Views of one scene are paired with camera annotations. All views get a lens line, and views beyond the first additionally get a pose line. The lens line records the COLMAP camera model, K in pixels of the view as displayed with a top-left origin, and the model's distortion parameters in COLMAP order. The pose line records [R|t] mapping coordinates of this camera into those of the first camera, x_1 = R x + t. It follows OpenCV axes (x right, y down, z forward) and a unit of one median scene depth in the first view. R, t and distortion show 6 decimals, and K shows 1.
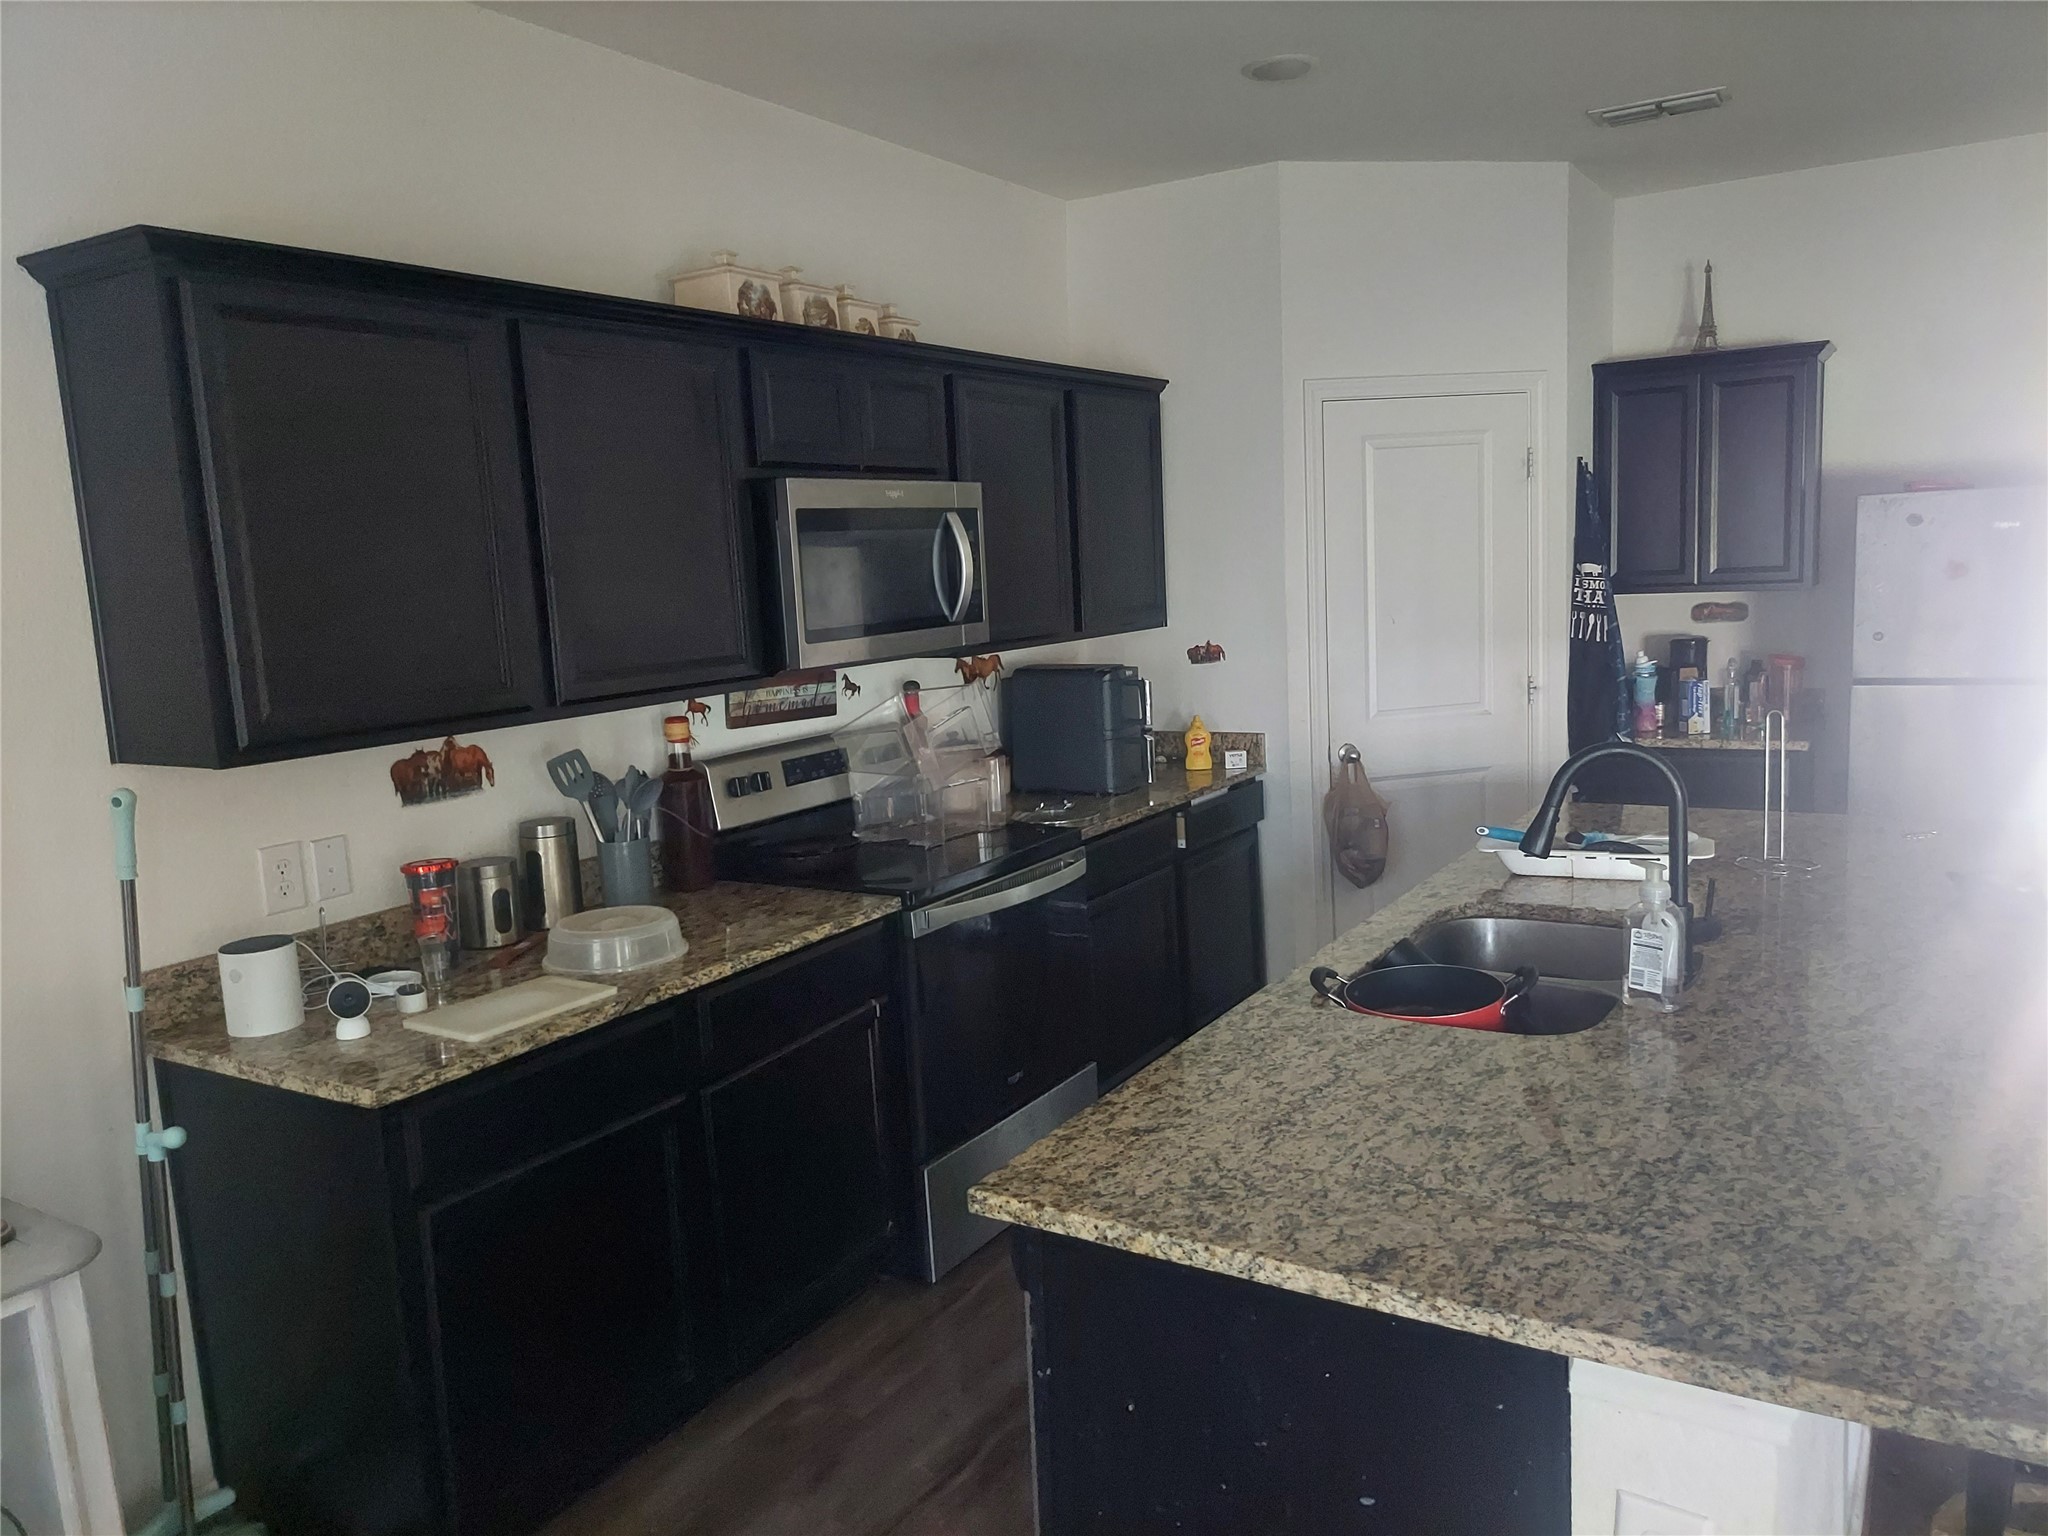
lens RADIAL K [[1476.0, 0, 1027.8], [0, 1476.0, 774.4], [0, 0, 1]] dist [0.032778, -0.046392]
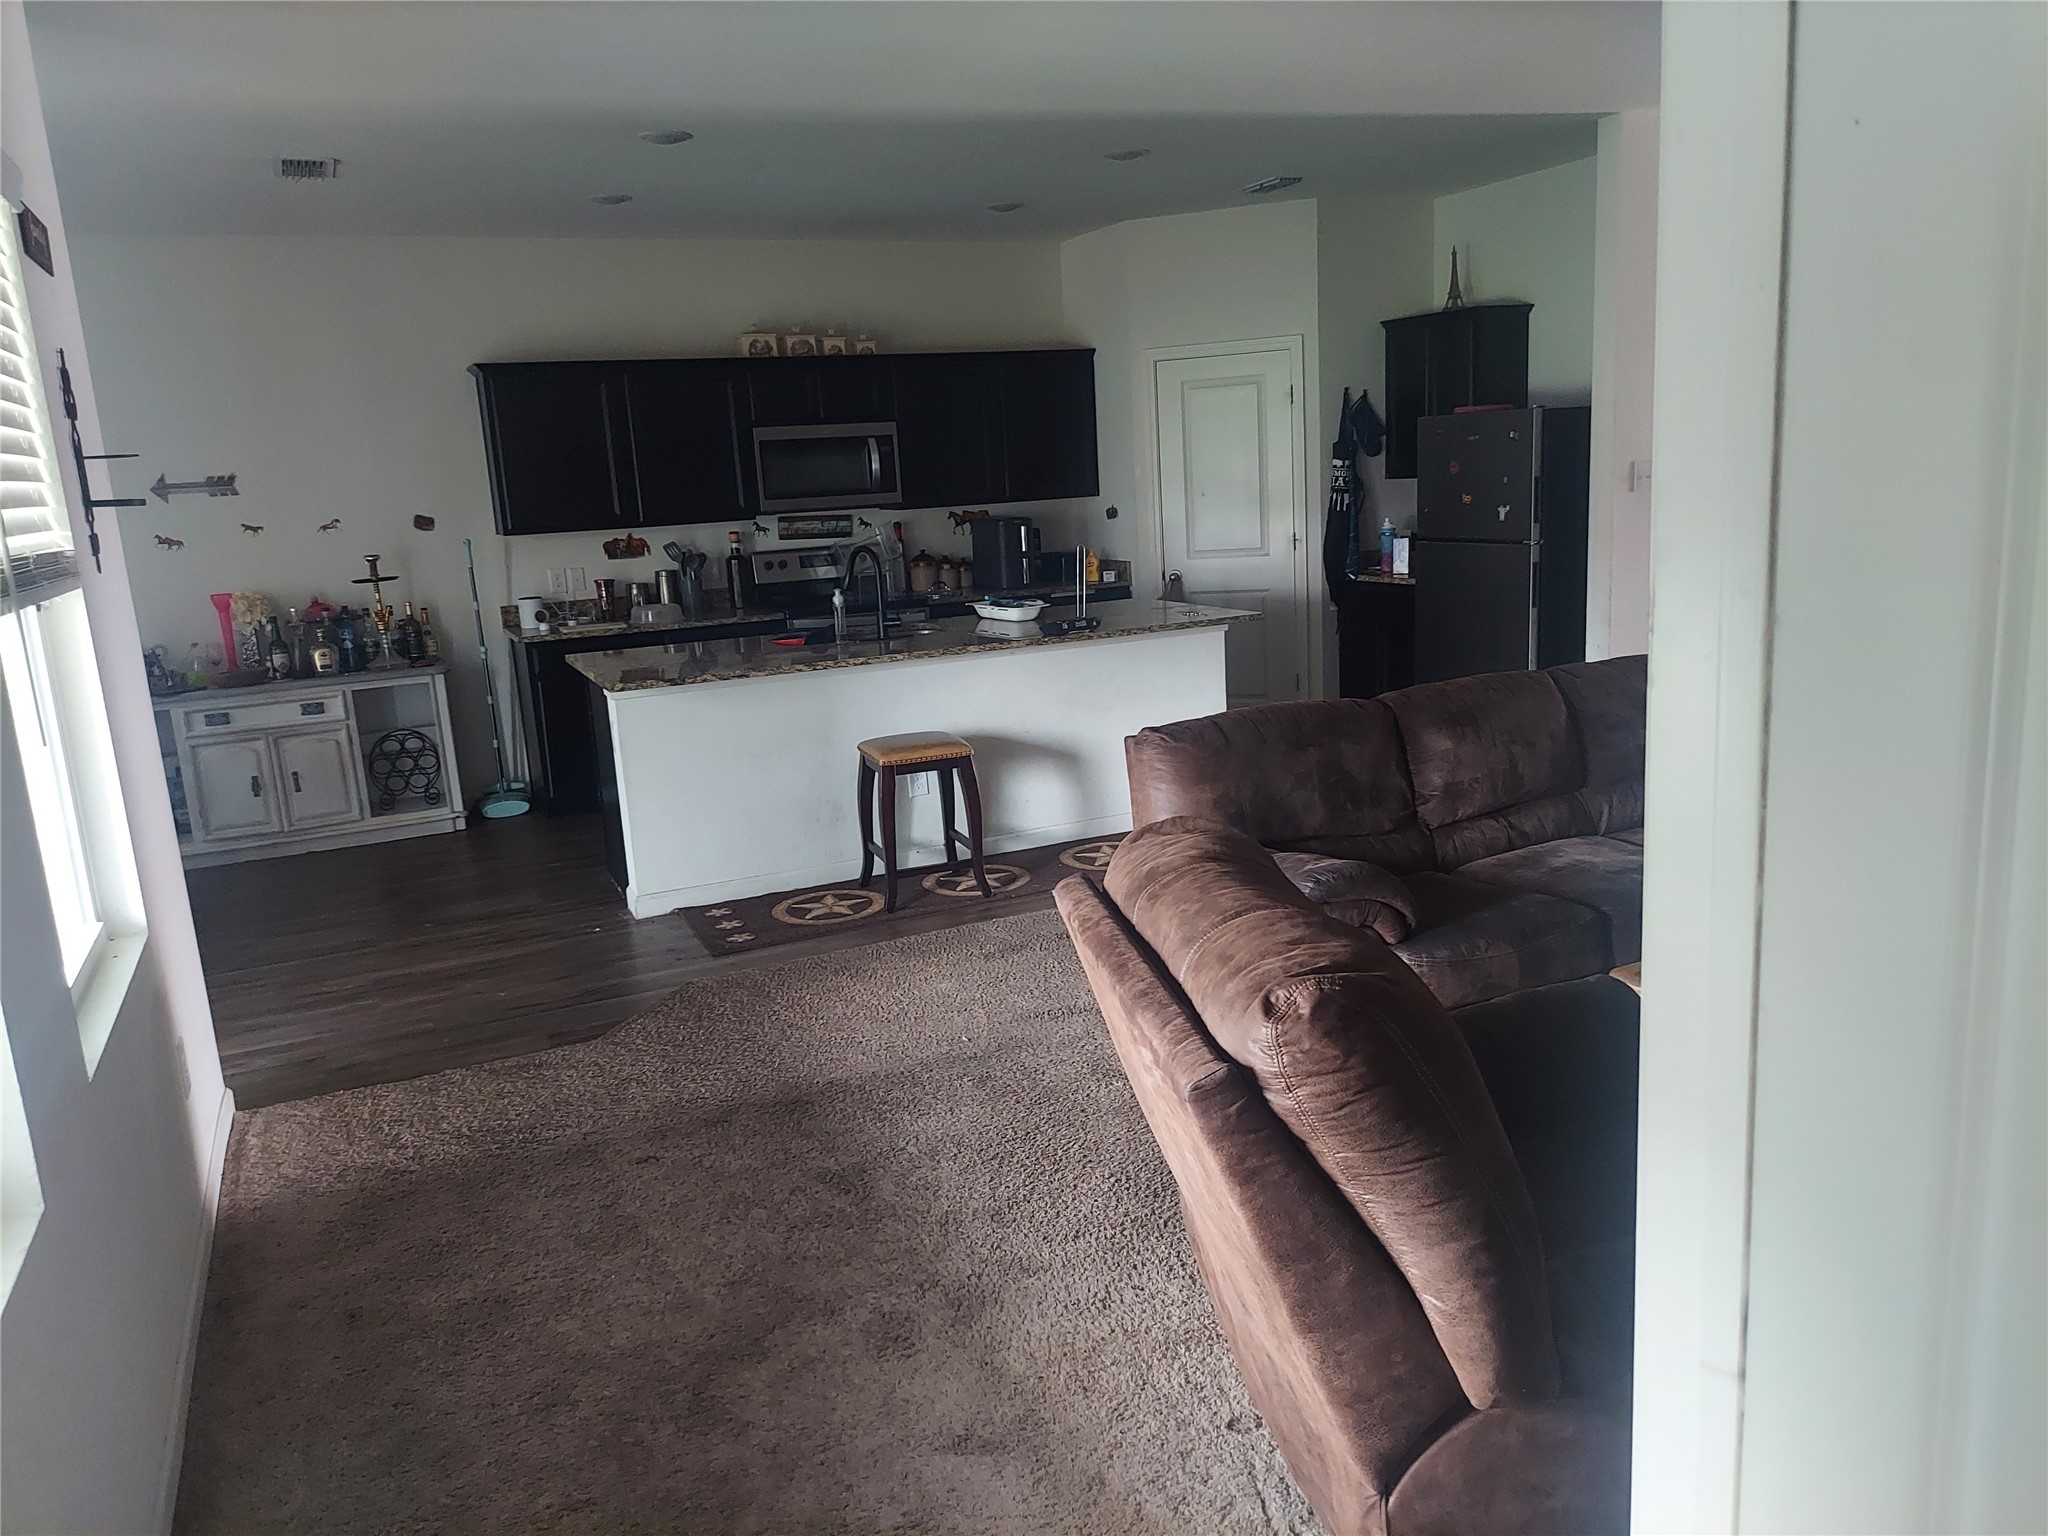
lens RADIAL K [[1476.0, 0, 1022.2], [0, 1476.0, 769.7], [0, 0, 1]] dist [0.032778, -0.046392]
pose [[0.833667, 0.115548, -0.540045, 1.316991], [-0.068394, 0.991941, 0.106656, 0.048663], [0.548017, -0.051980, 0.834851, -0.645797]]
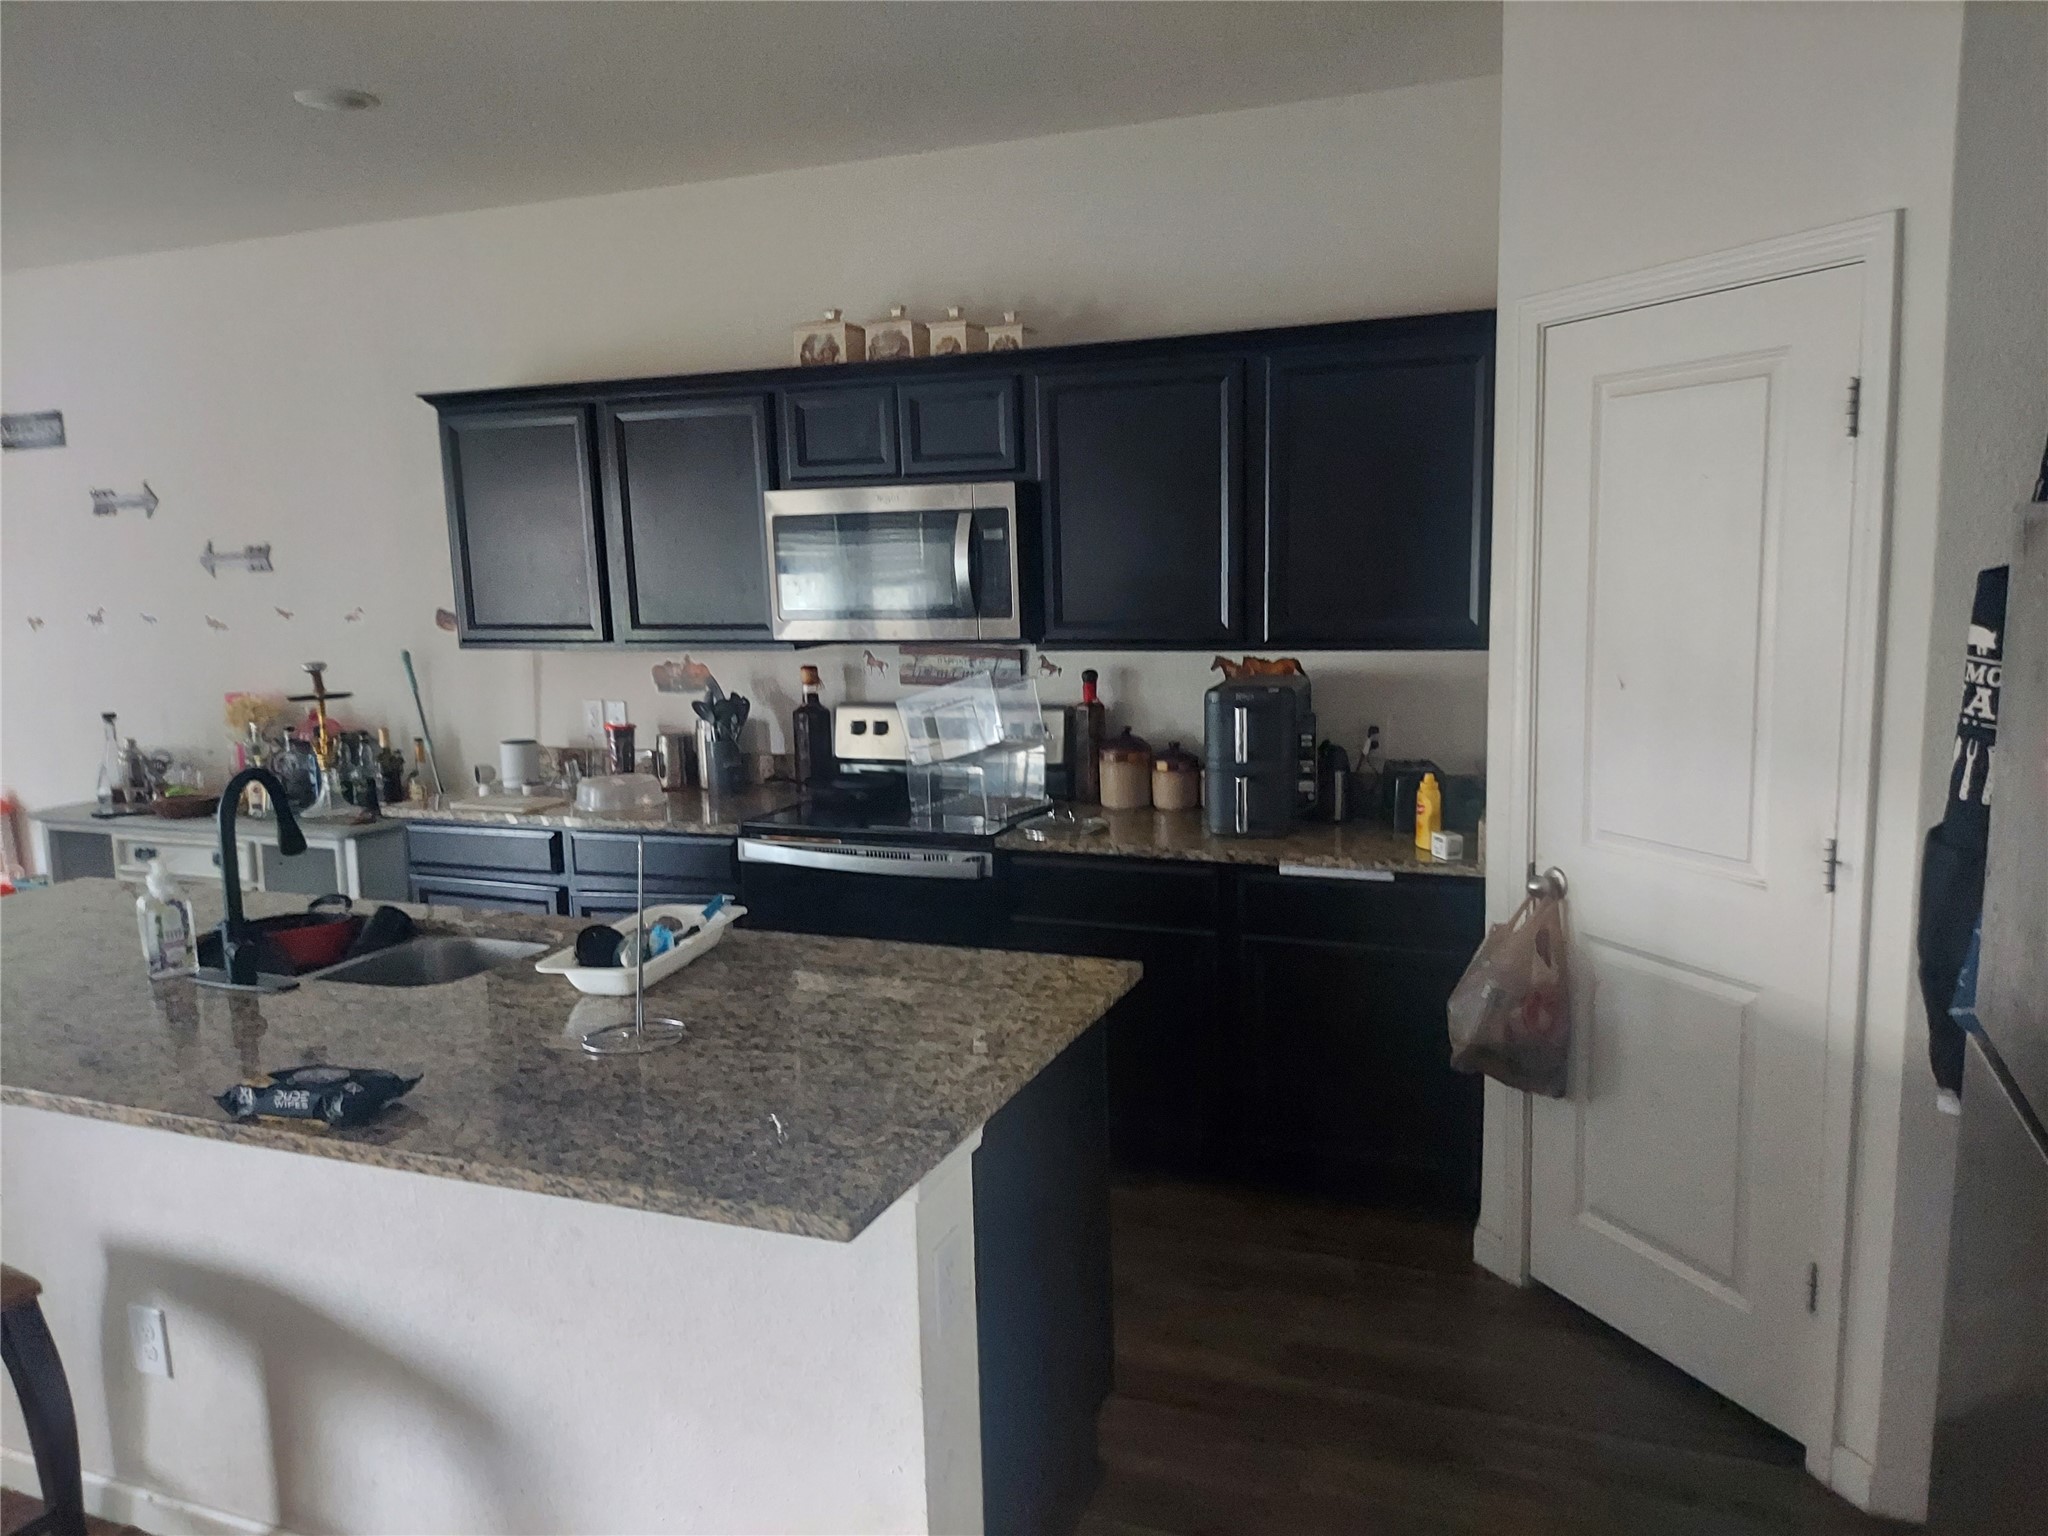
lens RADIAL K [[1476.0, 0, 1035.6], [0, 1476.0, 771.7], [0, 0, 1]] dist [0.032778, -0.046392]
pose [[0.179923, 0.194789, -0.964202, 1.034148], [-0.130990, 0.976213, 0.172772, -0.188761], [0.974920, 0.095215, 0.201158, 0.867692]]
